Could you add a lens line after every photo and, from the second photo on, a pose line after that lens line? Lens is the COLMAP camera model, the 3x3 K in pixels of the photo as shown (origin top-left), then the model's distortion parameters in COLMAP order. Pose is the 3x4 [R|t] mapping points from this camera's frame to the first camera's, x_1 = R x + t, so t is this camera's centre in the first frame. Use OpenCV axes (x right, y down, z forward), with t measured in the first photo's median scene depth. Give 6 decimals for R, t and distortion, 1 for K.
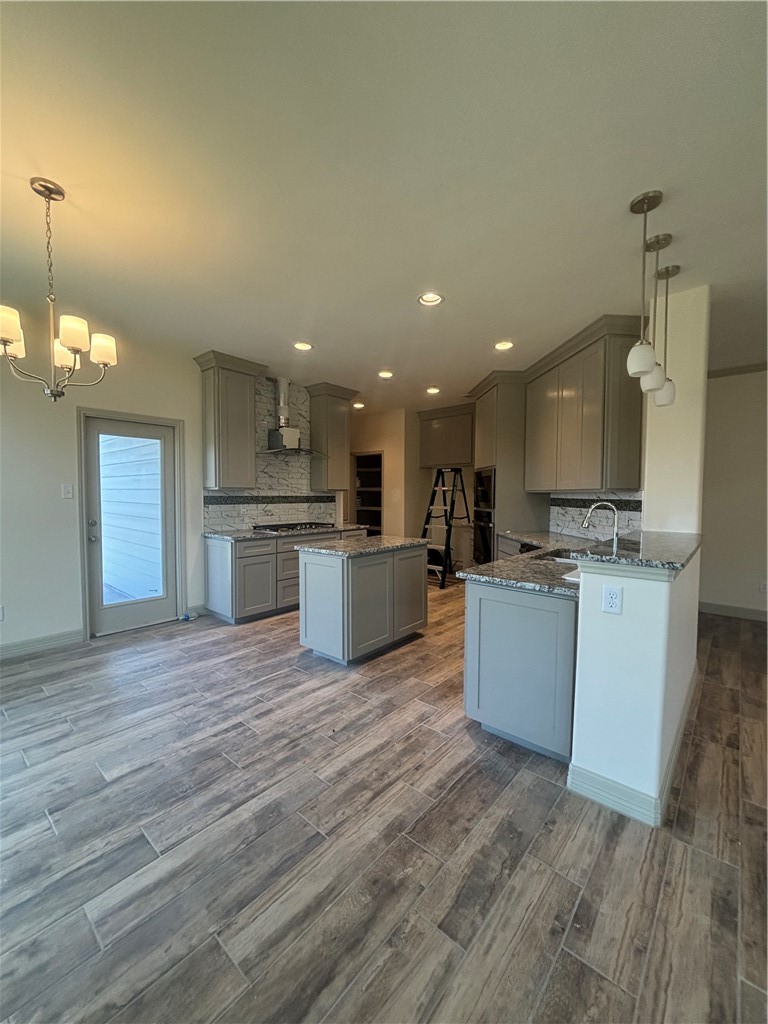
lens RADIAL K [[411.3, 0, 384.1], [0, 411.3, 512.6], [0, 0, 1]] dist [-0.002462, 0.001113]
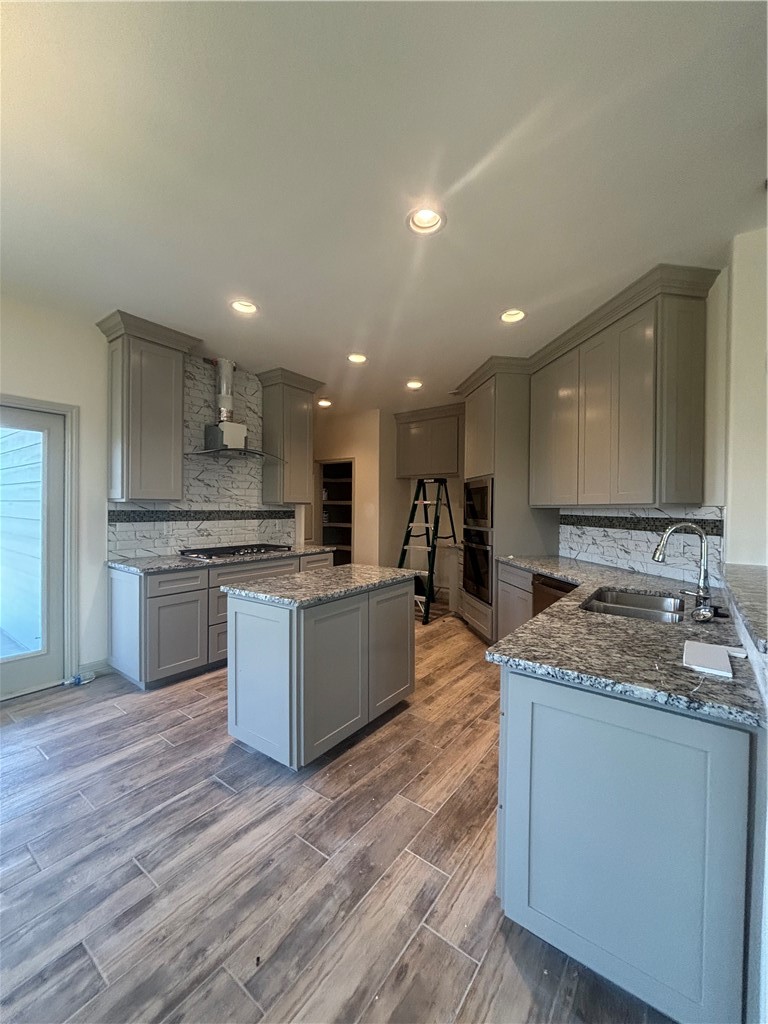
lens RADIAL K [[411.3, 0, 391.1], [0, 411.3, 514.4], [0, 0, 1]] dist [-0.002462, 0.001113]
pose [[0.996092, 0.003376, 0.088253, -0.000871], [-0.000692, 0.999537, -0.030430, -0.013670], [-0.088315, 0.030250, 0.995633, 0.271307]]
